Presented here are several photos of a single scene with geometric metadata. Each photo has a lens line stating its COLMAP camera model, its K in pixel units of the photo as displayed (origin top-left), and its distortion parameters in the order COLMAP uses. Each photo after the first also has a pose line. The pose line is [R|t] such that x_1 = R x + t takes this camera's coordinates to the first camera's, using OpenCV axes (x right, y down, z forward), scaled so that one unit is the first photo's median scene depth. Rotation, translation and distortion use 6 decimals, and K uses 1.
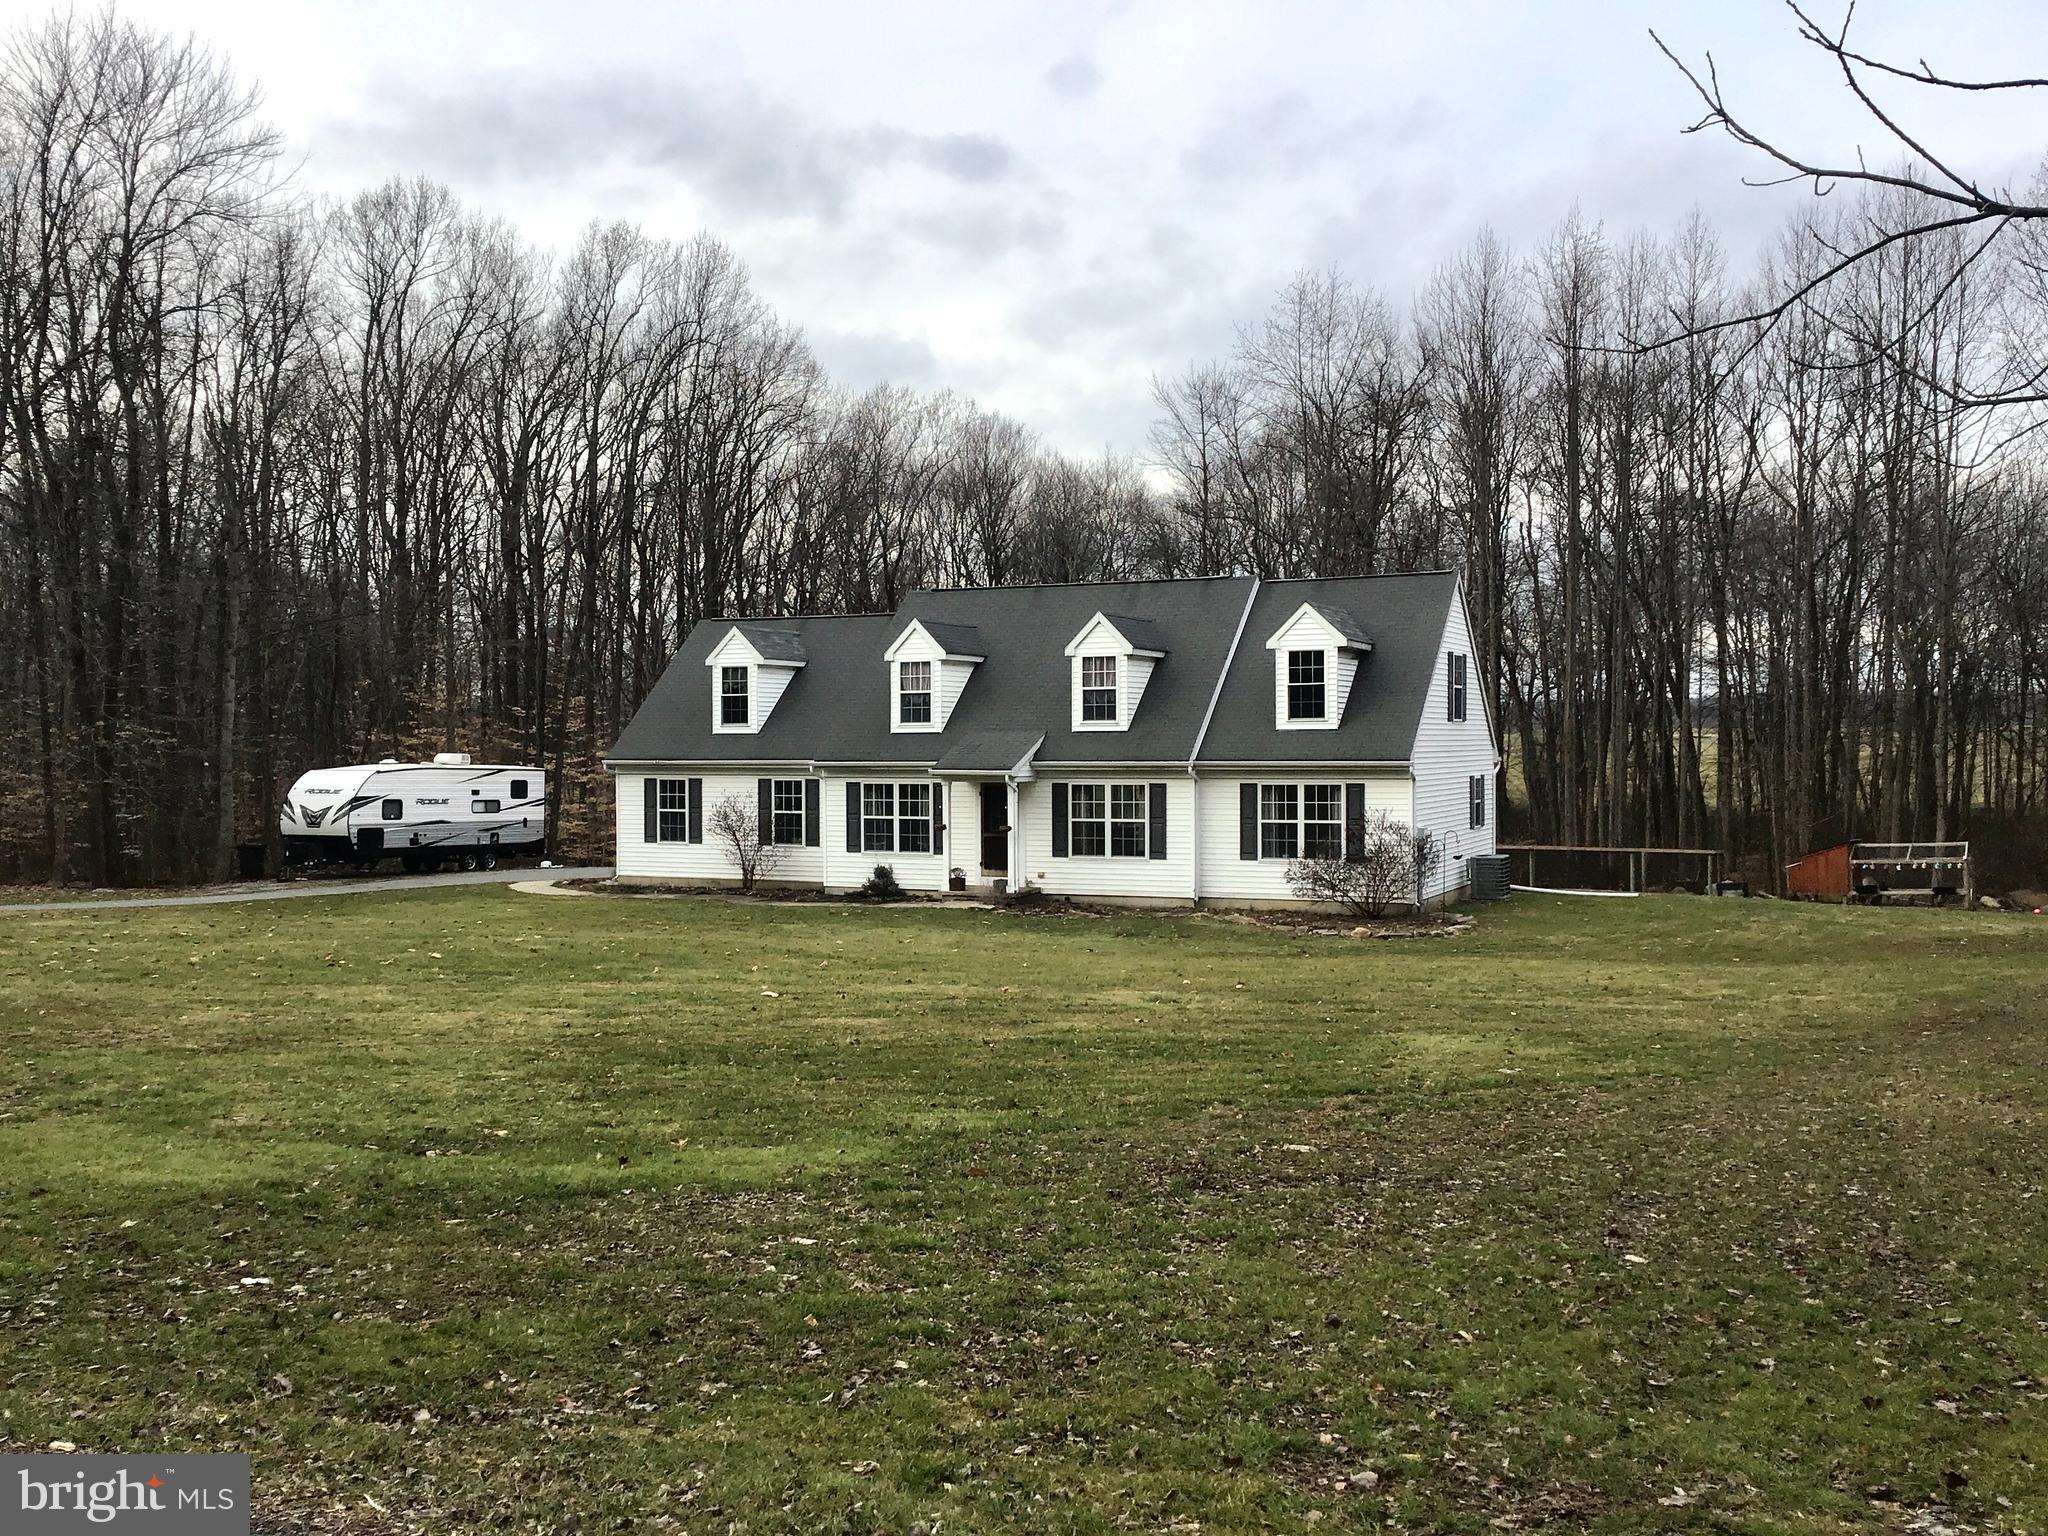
lens RADIAL K [[1878.8, 0, 1028.8], [0, 1878.8, 770.7], [0, 0, 1]] dist [0.042587, 0.000000]
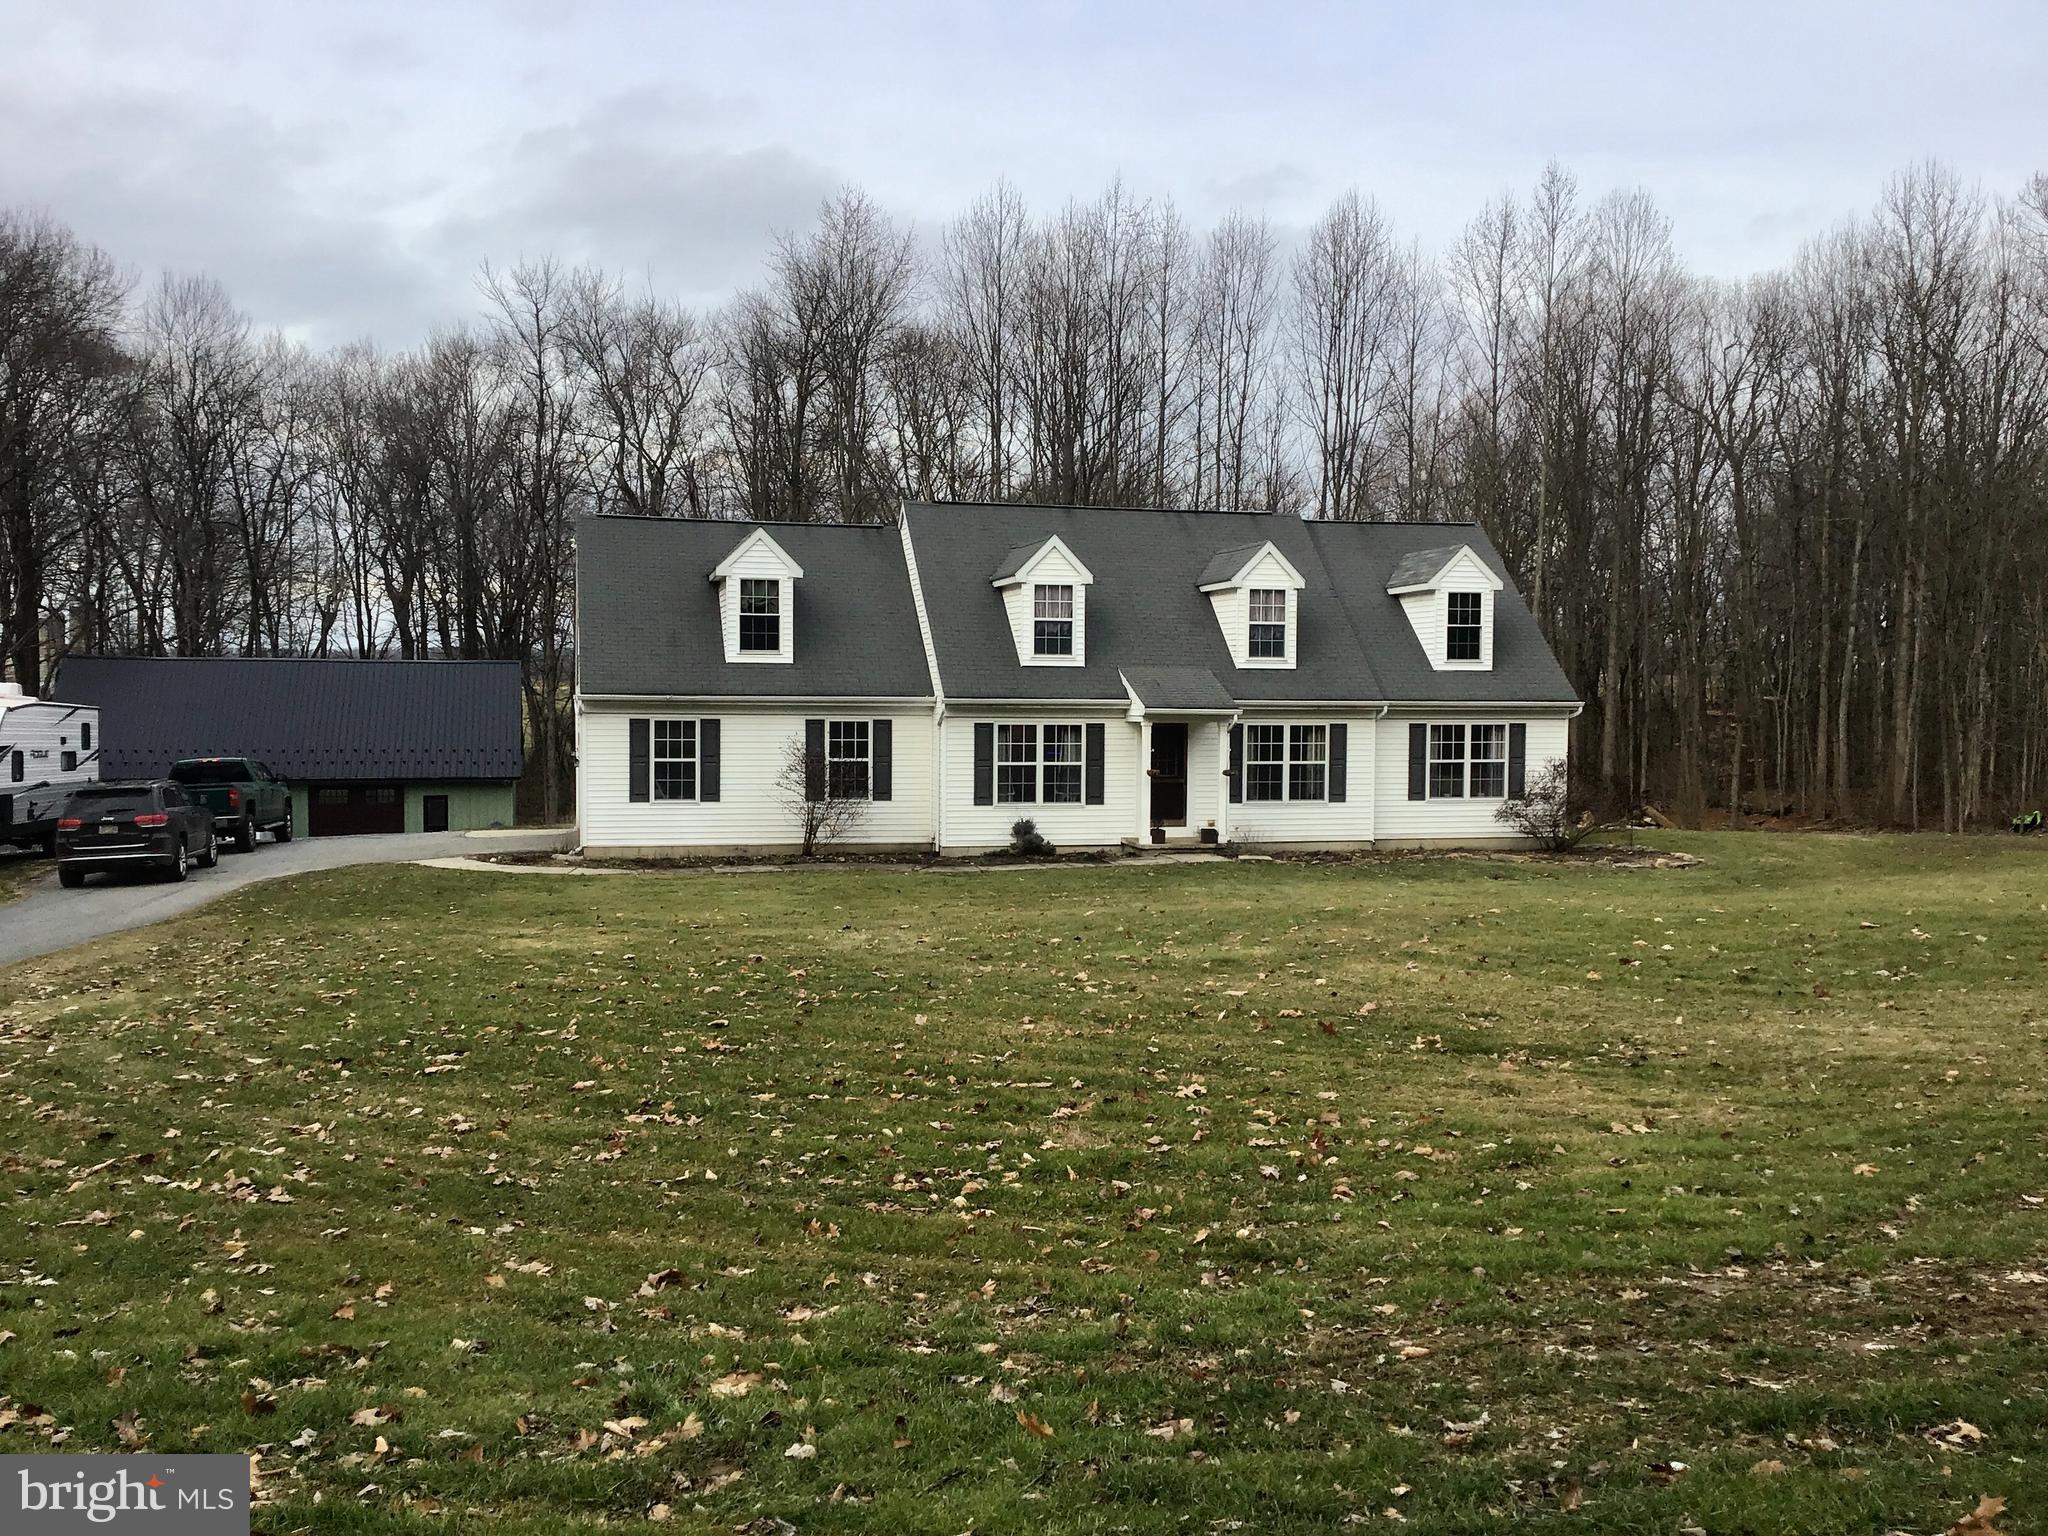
lens RADIAL K [[1878.8, 0, 1026.2], [0, 1878.8, 765.8], [0, 0, 1]] dist [0.042587, 0.000000]
pose [[0.768825, -0.019067, 0.639175, -0.633784], [-0.002532, 0.999457, 0.032860, -0.002789], [-0.639454, -0.026882, 0.768359, 0.335903]]
